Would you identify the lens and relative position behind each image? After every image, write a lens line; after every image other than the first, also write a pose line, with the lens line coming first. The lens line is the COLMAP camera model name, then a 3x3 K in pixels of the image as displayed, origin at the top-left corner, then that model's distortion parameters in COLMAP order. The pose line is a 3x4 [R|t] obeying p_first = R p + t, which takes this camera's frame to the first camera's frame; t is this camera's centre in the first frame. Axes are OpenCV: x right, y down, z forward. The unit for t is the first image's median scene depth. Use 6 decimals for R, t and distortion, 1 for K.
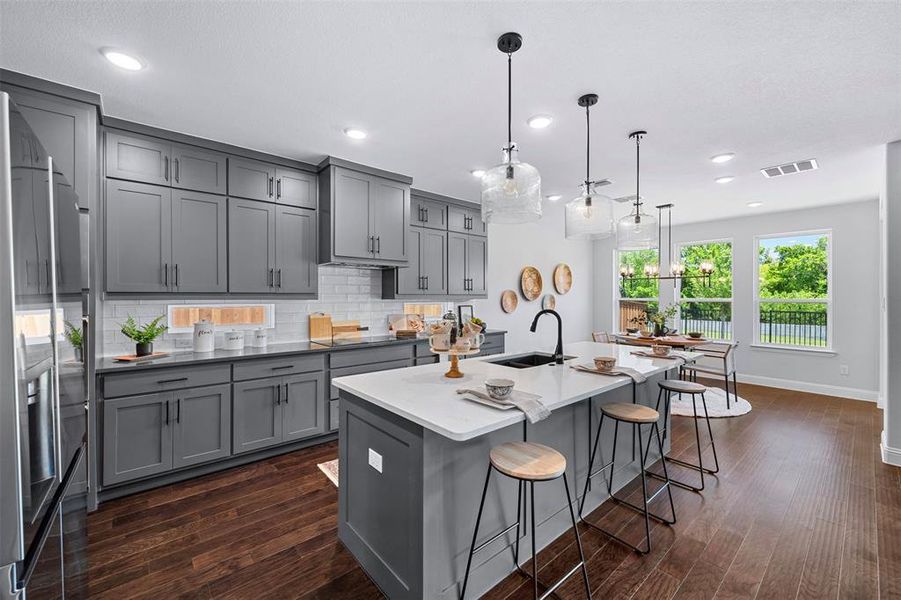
lens RADIAL K [[354.8, 0, 441.1], [0, 354.8, 297.9], [0, 0, 1]] dist [-0.004473, -0.000437]
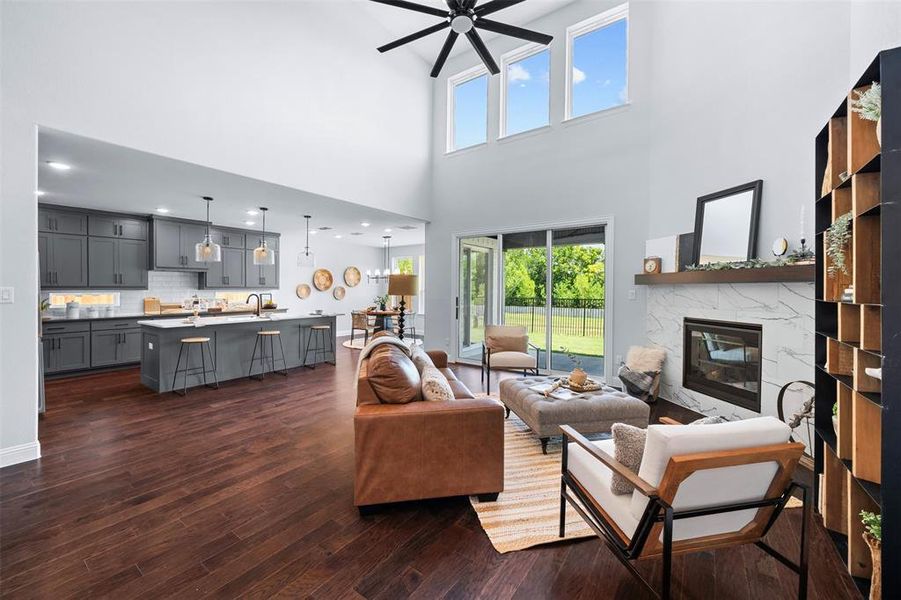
lens RADIAL K [[359.7, 0, 444.2], [0, 359.7, 288.9], [0, 0, 1]] dist [-0.003782, -0.000273]
pose [[0.969857, 0.000344, 0.243673, 0.611470], [-0.000104, 0.999999, -0.000998, 0.001662], [-0.243673, 0.000943, 0.969857, -1.038760]]
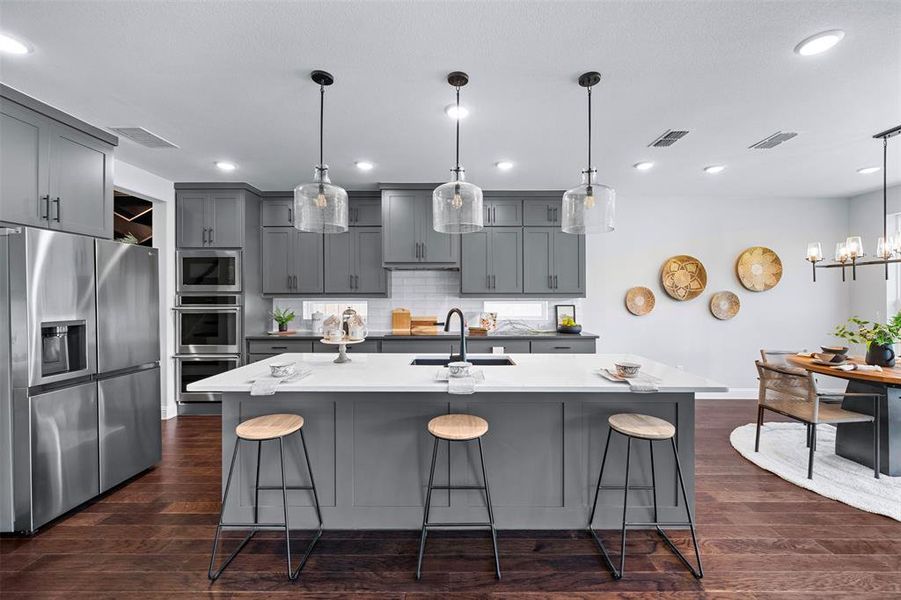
lens RADIAL K [[359.7, 0, 460.1], [0, 359.7, 295.3], [0, 0, 1]] dist [-0.003782, -0.000273]
pose [[0.769059, -0.002179, -0.639175, 0.600251], [-0.000775, 0.999990, -0.004342, 0.001023], [0.639178, 0.003835, 0.769049, 0.174297]]
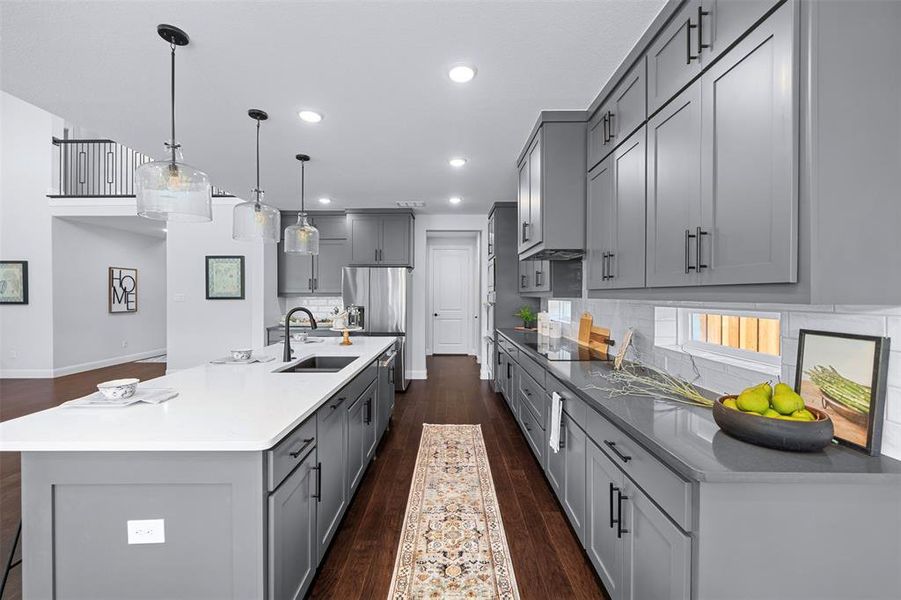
lens RADIAL K [[359.7, 0, 447.8], [0, 359.7, 293.9], [0, 0, 1]] dist [-0.003782, -0.000273]
pose [[-0.642874, -0.001560, -0.765970, 0.532078], [-0.000515, 0.999999, -0.001605, -0.003044], [0.765972, -0.000637, -0.642874, 1.288753]]
